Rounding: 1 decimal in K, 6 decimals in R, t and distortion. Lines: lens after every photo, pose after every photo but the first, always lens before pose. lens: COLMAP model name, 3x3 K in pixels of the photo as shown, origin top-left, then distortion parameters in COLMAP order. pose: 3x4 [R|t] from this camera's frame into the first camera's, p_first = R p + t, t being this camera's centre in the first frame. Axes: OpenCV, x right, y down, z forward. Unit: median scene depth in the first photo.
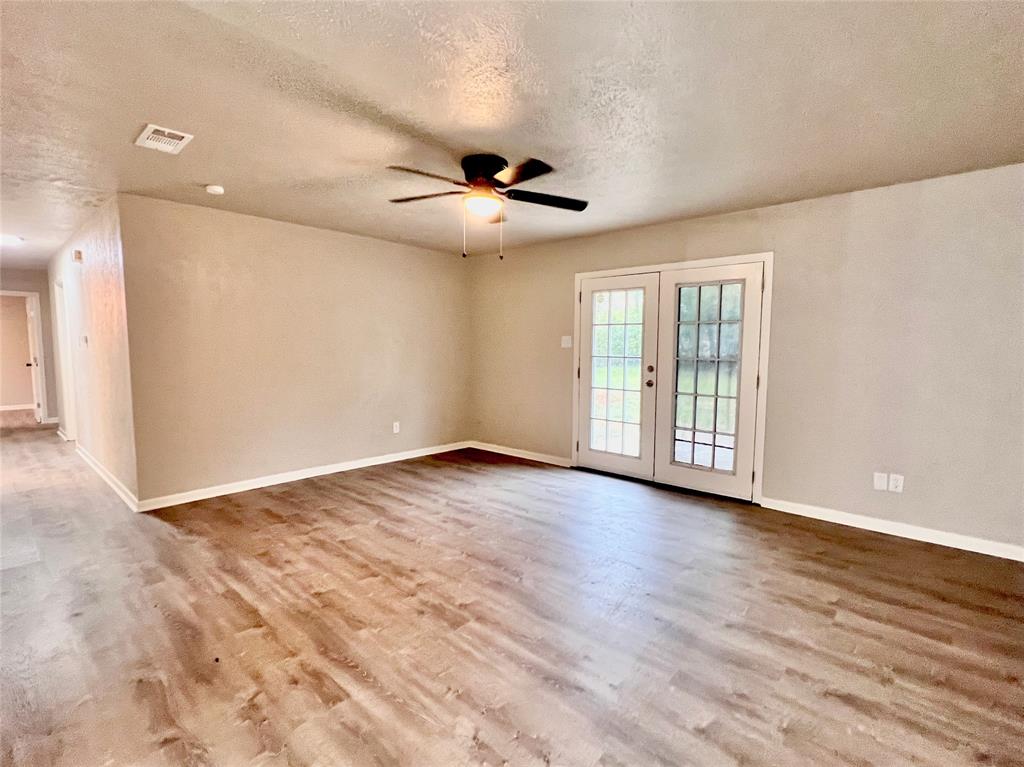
lens RADIAL K [[500.9, 0, 501.9], [0, 500.9, 383.1], [0, 0, 1]] dist [-0.018919, -0.000012]
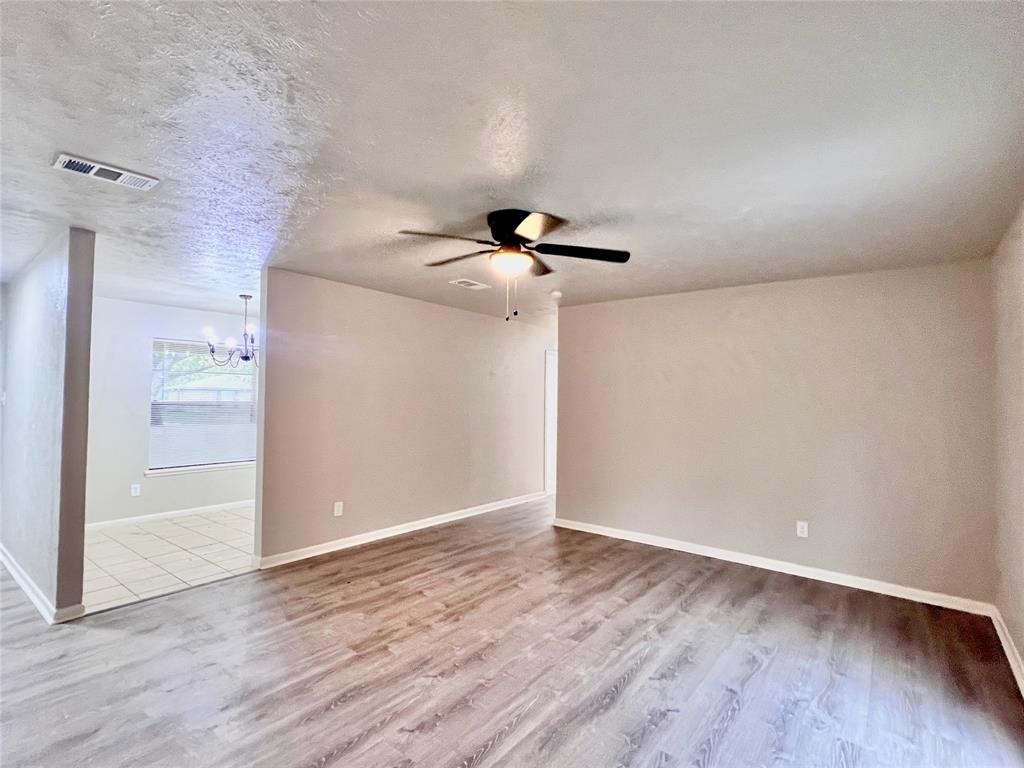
lens RADIAL K [[500.9, 0, 501.9], [0, 500.9, 383.6], [0, 0, 1]] dist [-0.018919, -0.000012]
pose [[0.075023, -0.030318, -0.996721, 0.775711], [-0.103103, 0.993945, -0.037995, -0.074408], [0.991837, 0.105615, 0.071443, 0.853367]]
